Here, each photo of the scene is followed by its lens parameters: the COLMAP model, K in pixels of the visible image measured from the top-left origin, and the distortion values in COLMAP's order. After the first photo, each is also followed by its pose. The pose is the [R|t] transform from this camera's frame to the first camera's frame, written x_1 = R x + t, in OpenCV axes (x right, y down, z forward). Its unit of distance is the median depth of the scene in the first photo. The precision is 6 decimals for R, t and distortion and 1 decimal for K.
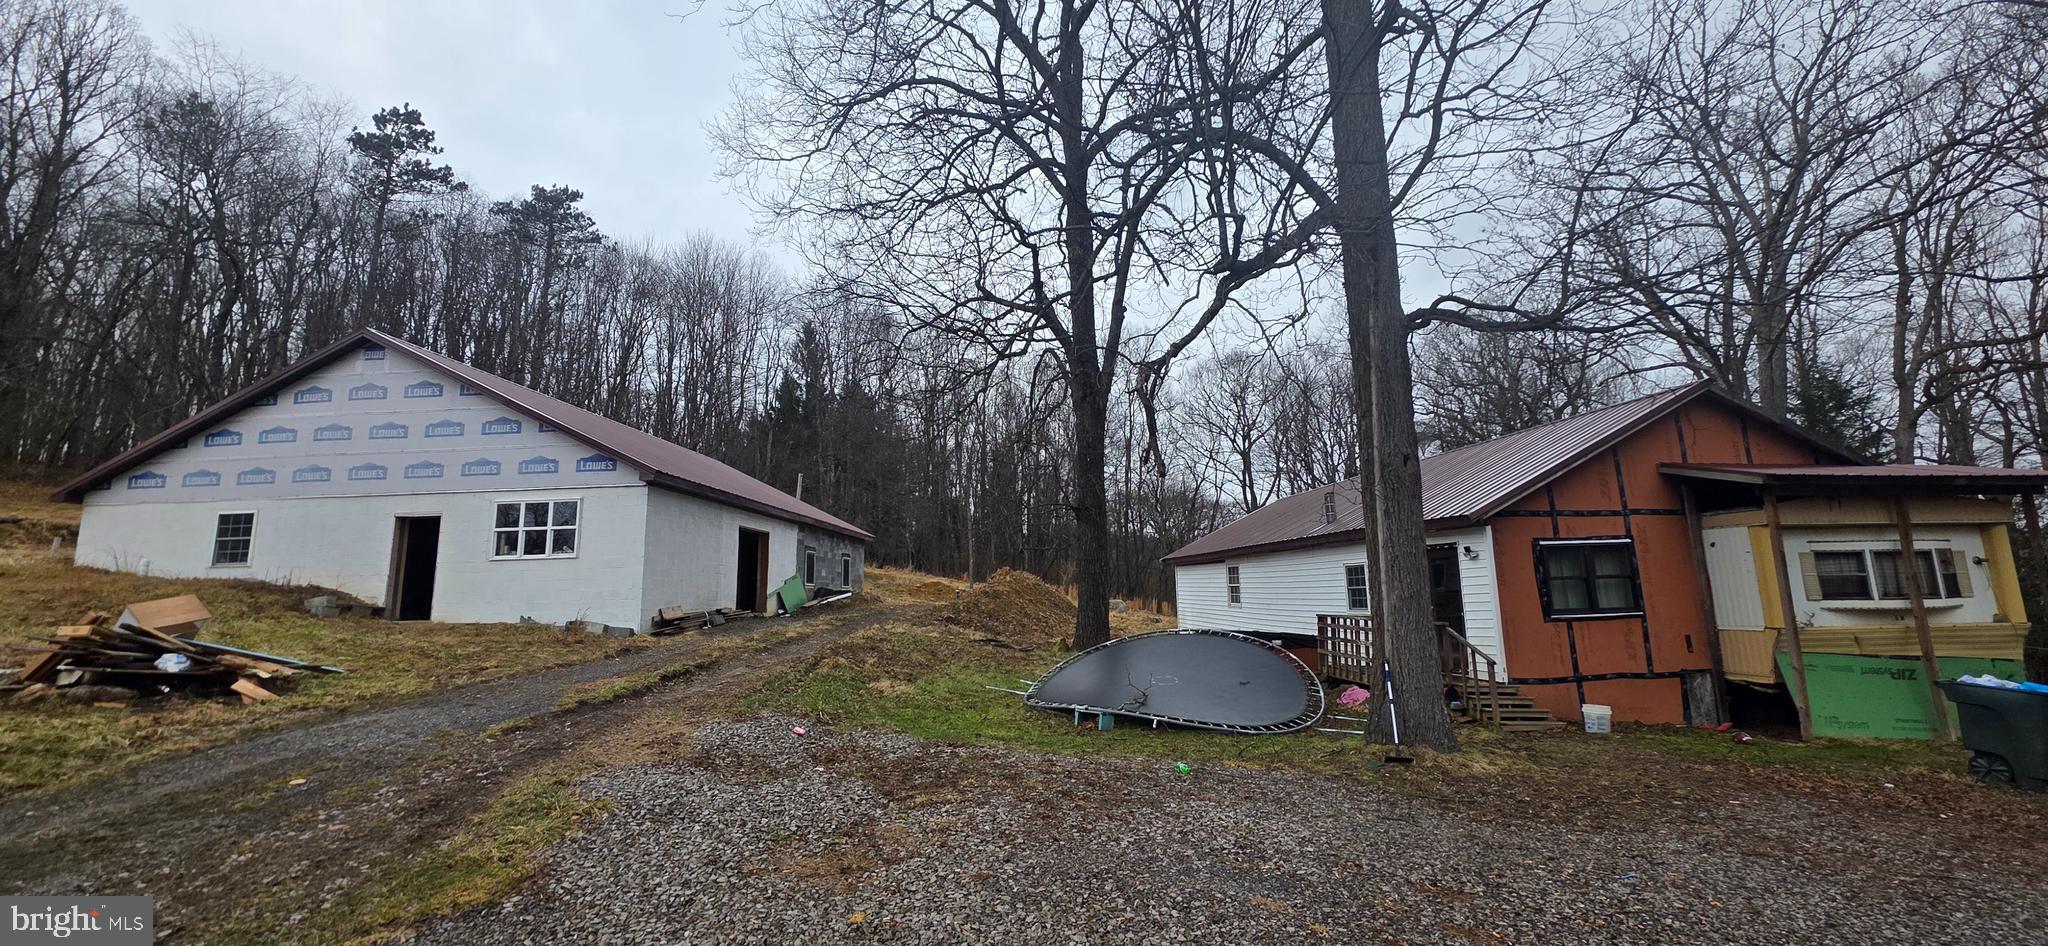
lens RADIAL K [[807.1, 0, 1026.1], [0, 807.1, 466.0], [0, 0, 1]] dist [0.008166, 0.000381]
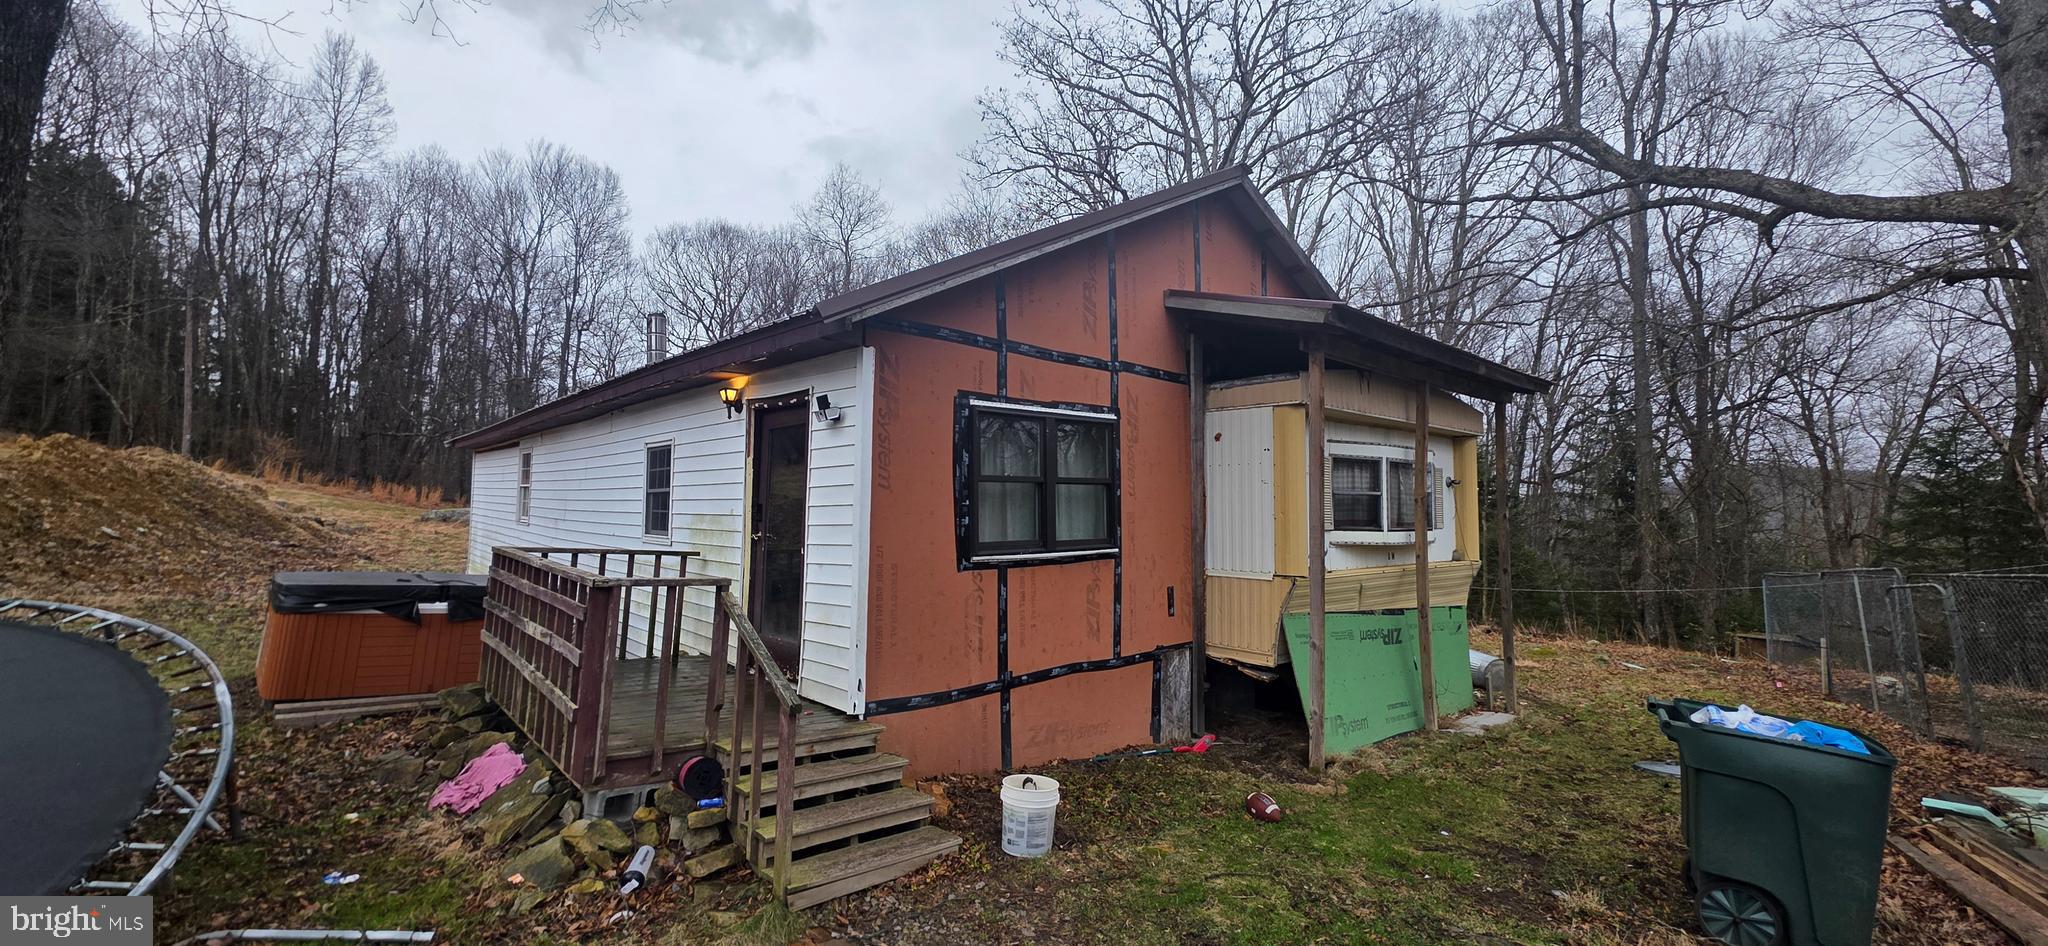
lens RADIAL K [[807.1, 0, 1026.1], [0, 807.1, 466.0], [0, 0, 1]] dist [0.008166, 0.000381]
pose [[0.825591, 0.058309, 0.561248, 0.405629], [-0.116145, 0.990909, 0.067901, 0.096803], [-0.552186, -0.121245, 0.824858, 0.599470]]
